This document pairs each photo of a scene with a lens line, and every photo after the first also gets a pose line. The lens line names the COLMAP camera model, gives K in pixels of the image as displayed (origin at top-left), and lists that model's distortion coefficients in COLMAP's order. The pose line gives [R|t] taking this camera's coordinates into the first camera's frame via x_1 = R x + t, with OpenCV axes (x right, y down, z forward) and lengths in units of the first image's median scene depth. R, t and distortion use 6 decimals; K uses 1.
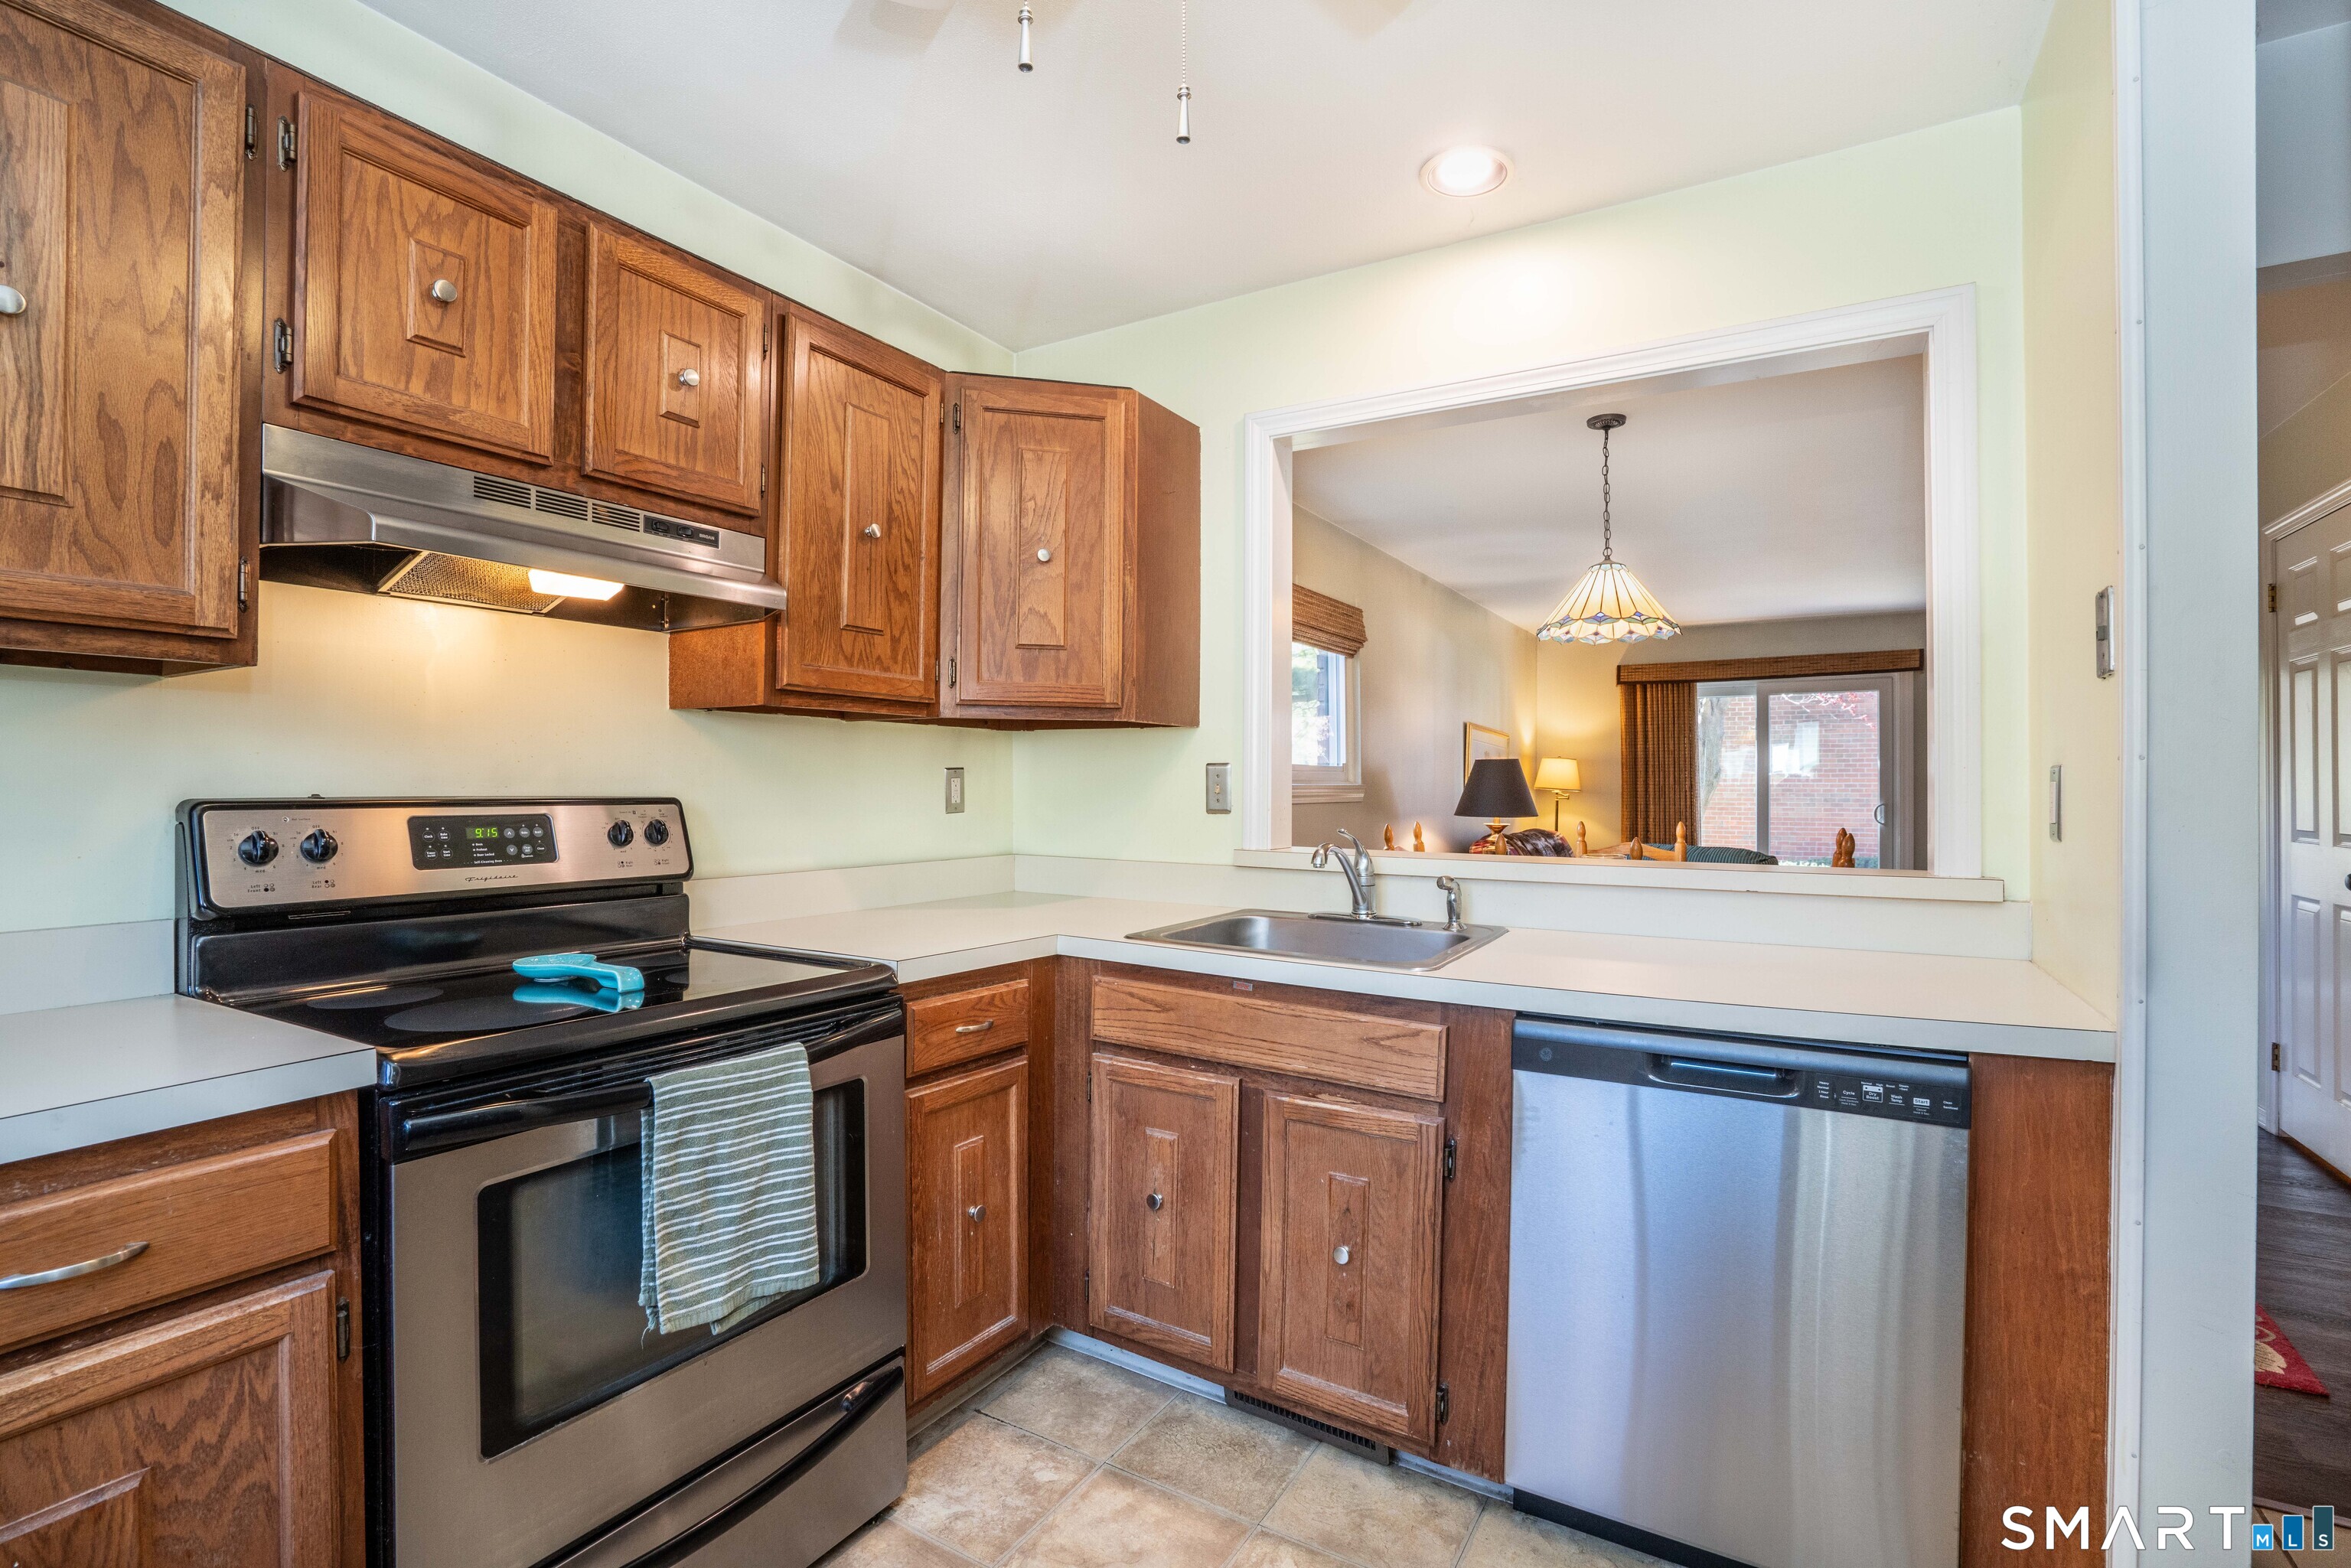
lens RADIAL K [[1076.3, 0, 1187.4], [0, 1076.3, 777.6], [0, 0, 1]] dist [-0.036535, 0.007887]
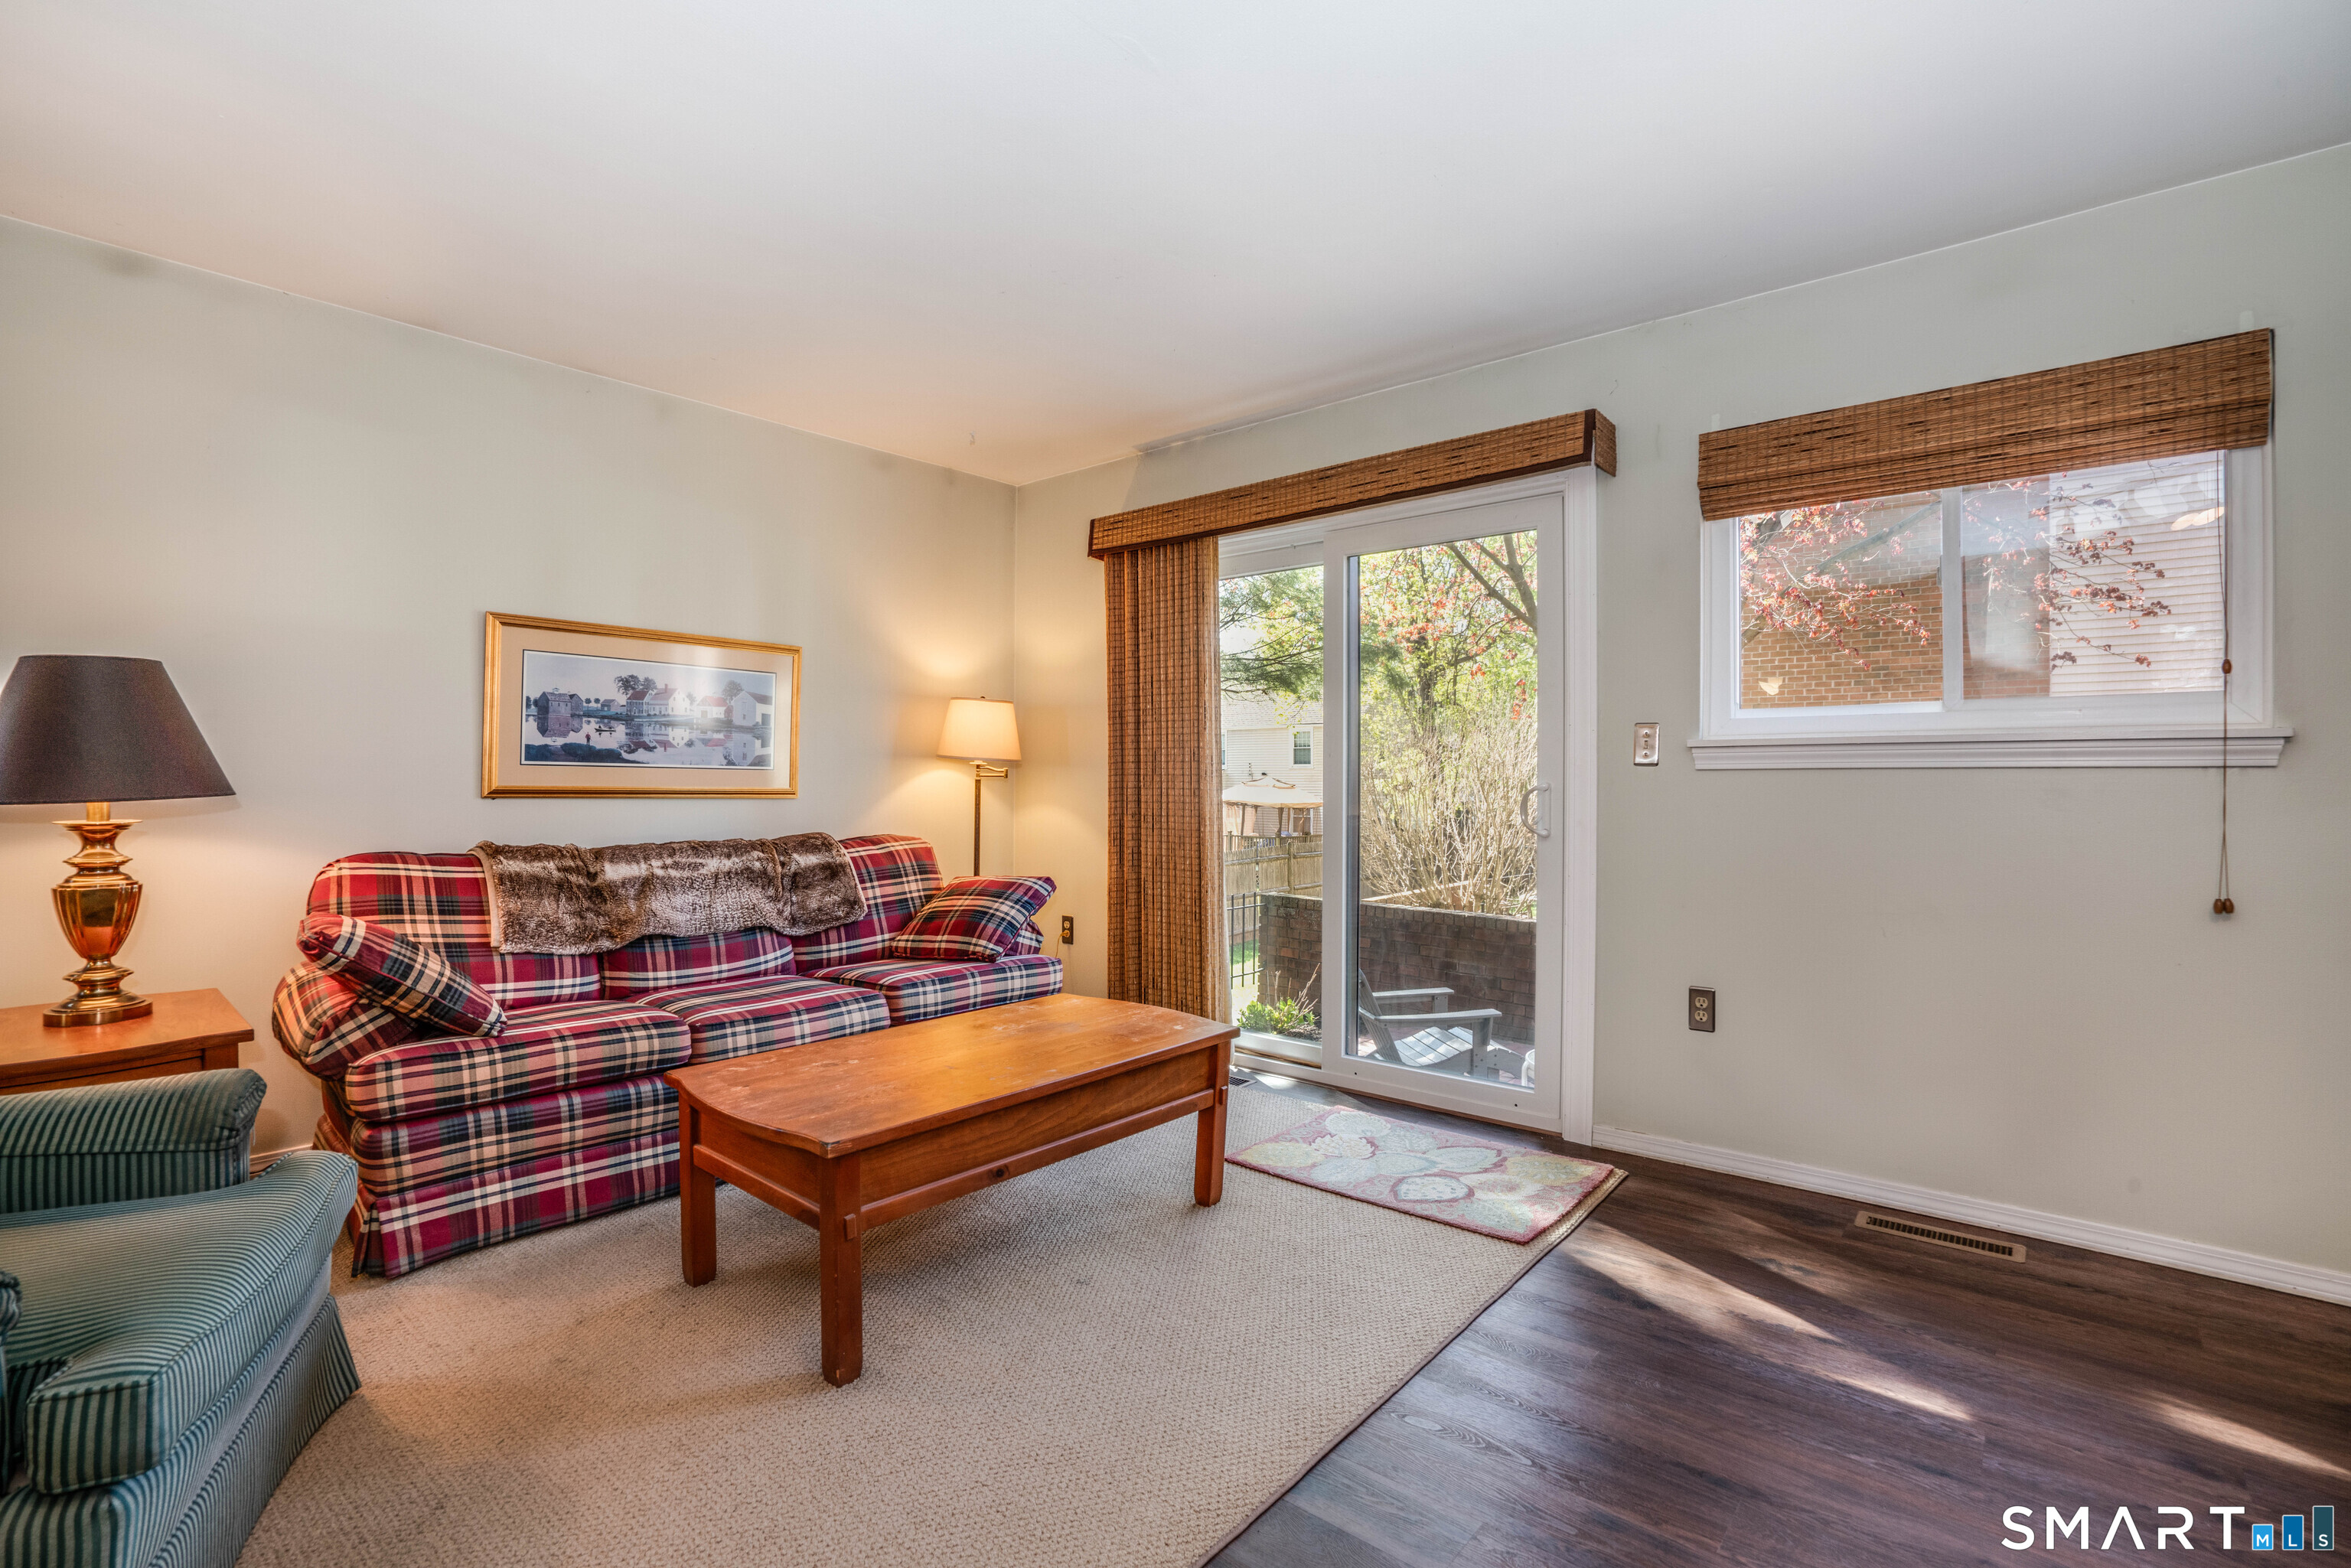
lens RADIAL K [[1105.3, 0, 1184.4], [0, 1105.3, 782.0], [0, 0, 1]] dist [-0.038878, 0.010403]
pose [[0.984056, 0.003280, -0.177831, 2.472786], [-0.001731, 0.999959, 0.008866, 0.079006], [0.177853, -0.008416, 0.984021, 2.203184]]
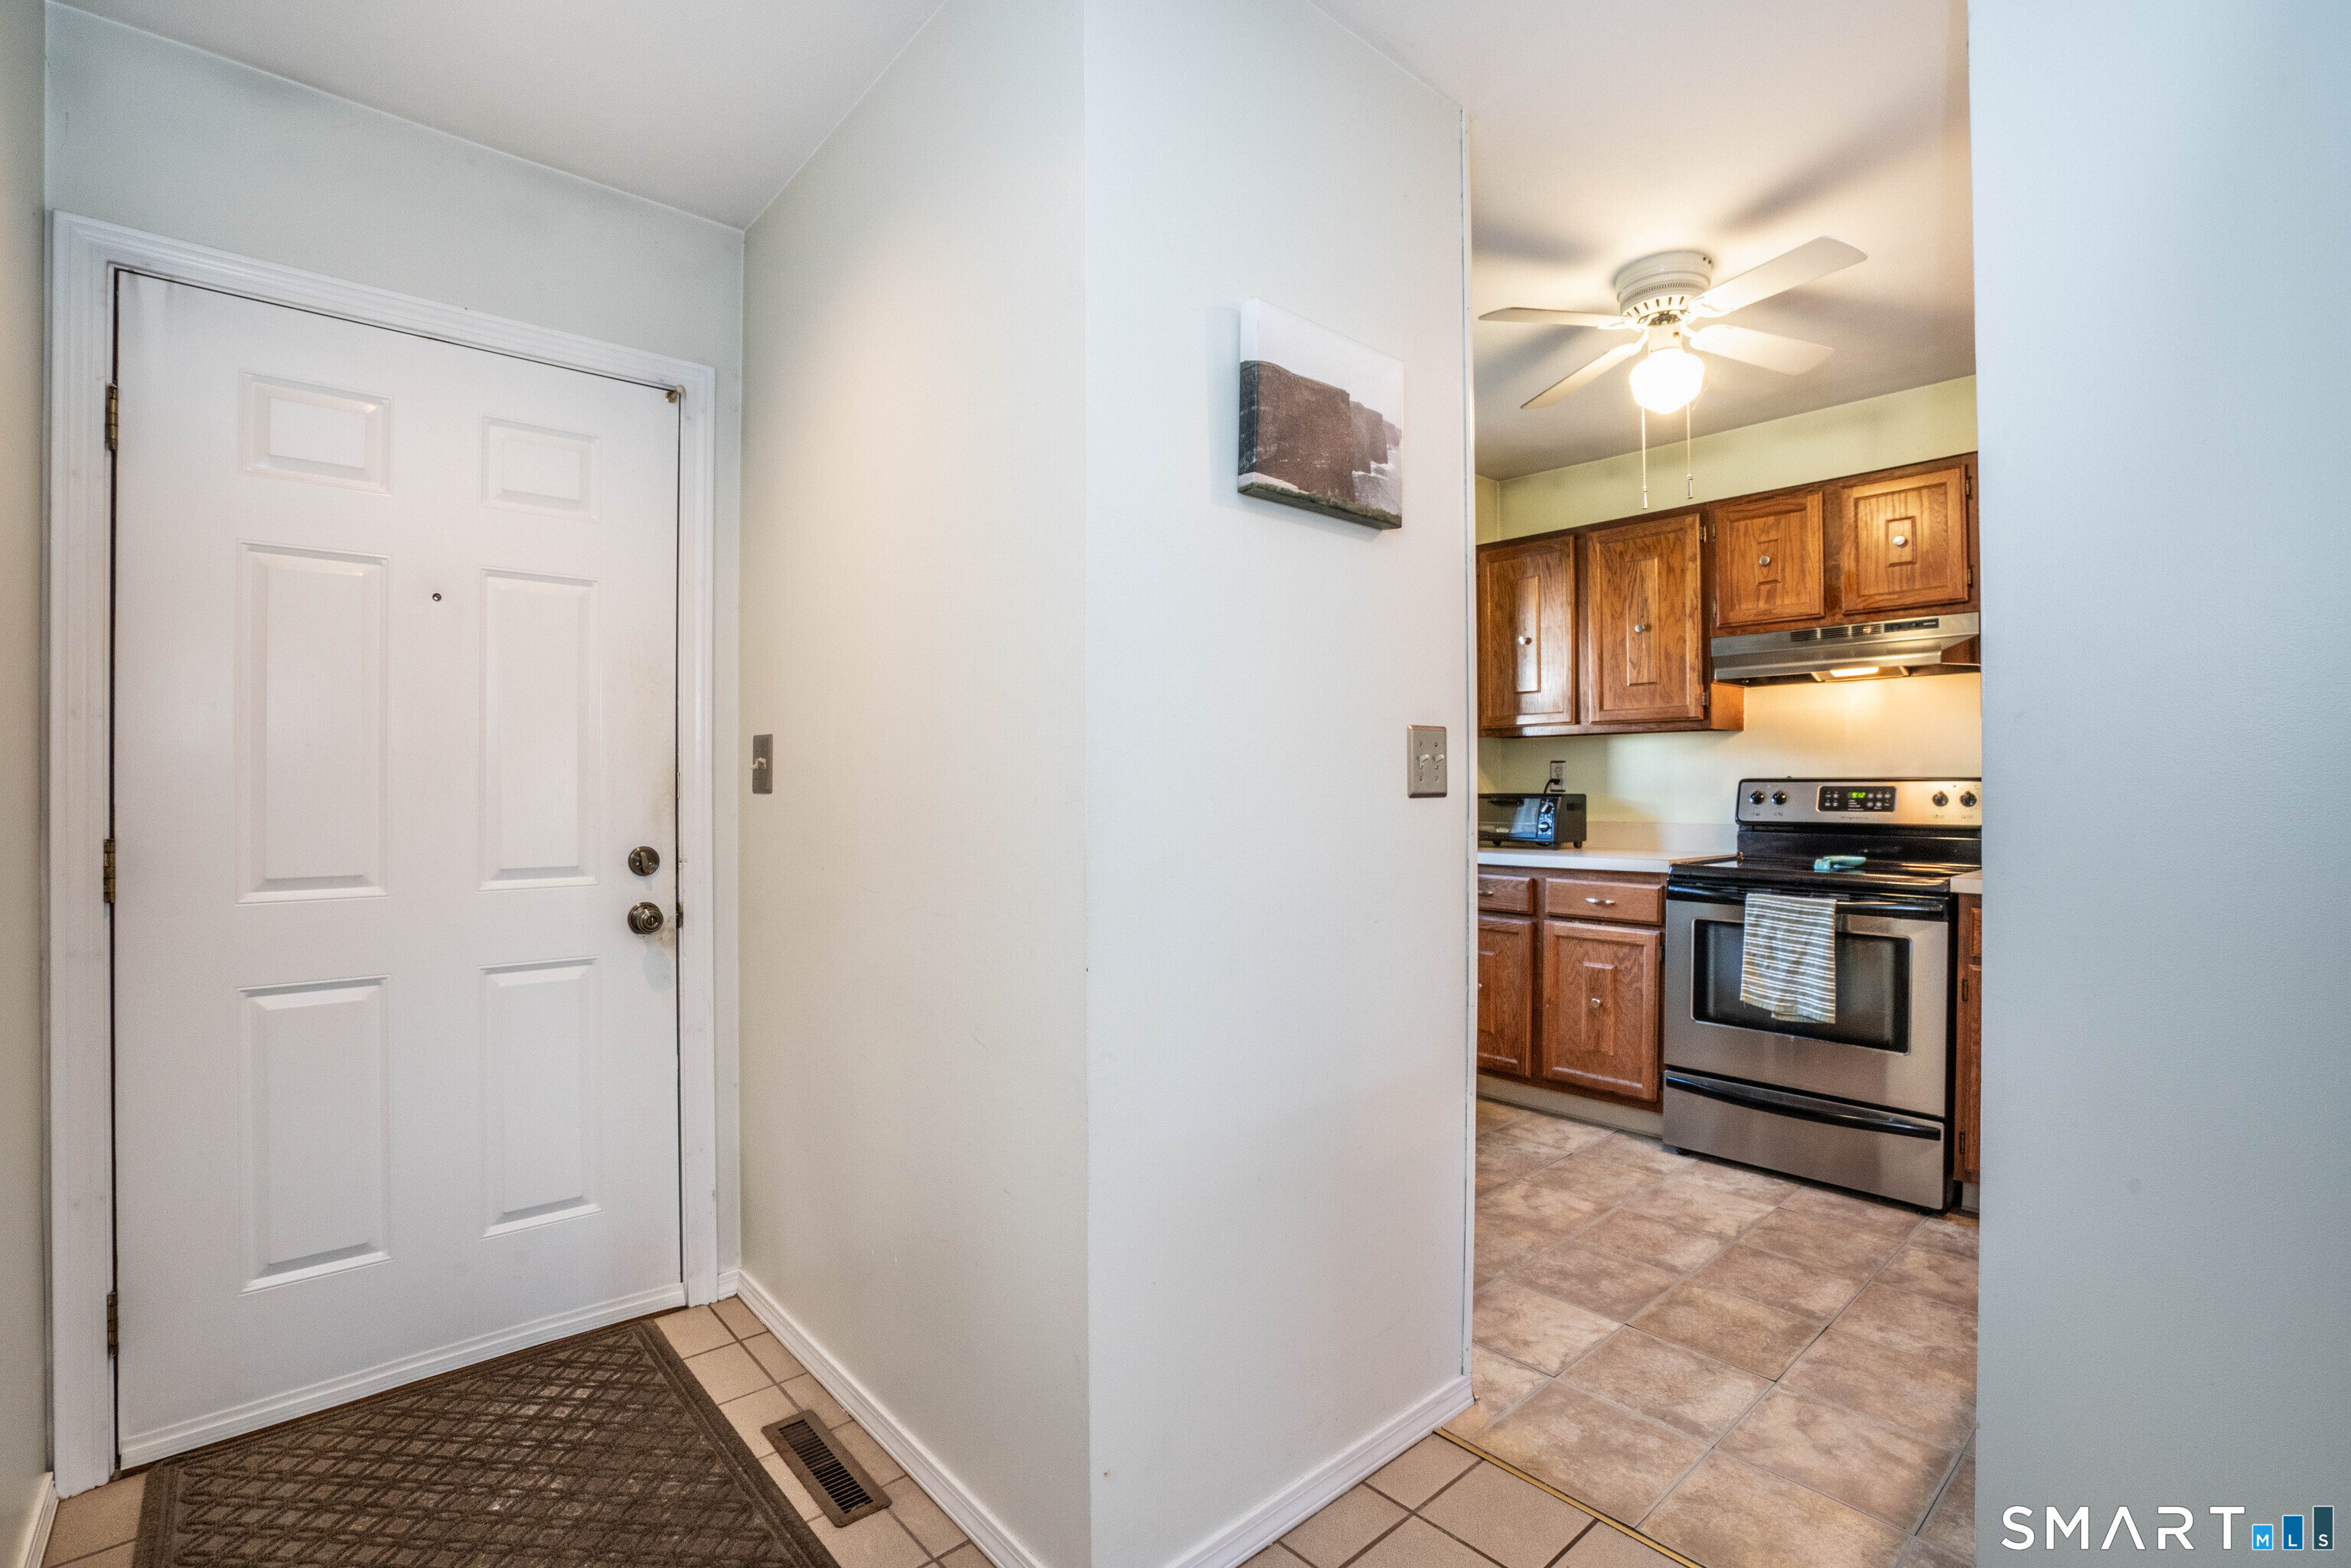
lens RADIAL K [[1076.3, 0, 1182.5], [0, 1076.3, 784.7], [0, 0, 1]] dist [-0.036535, 0.007887]
pose [[-0.306339, -0.000414, -0.951922, 1.519512], [0.011030, 0.999931, -0.003985, 0.025062], [0.951859, -0.011720, -0.306313, 0.379194]]
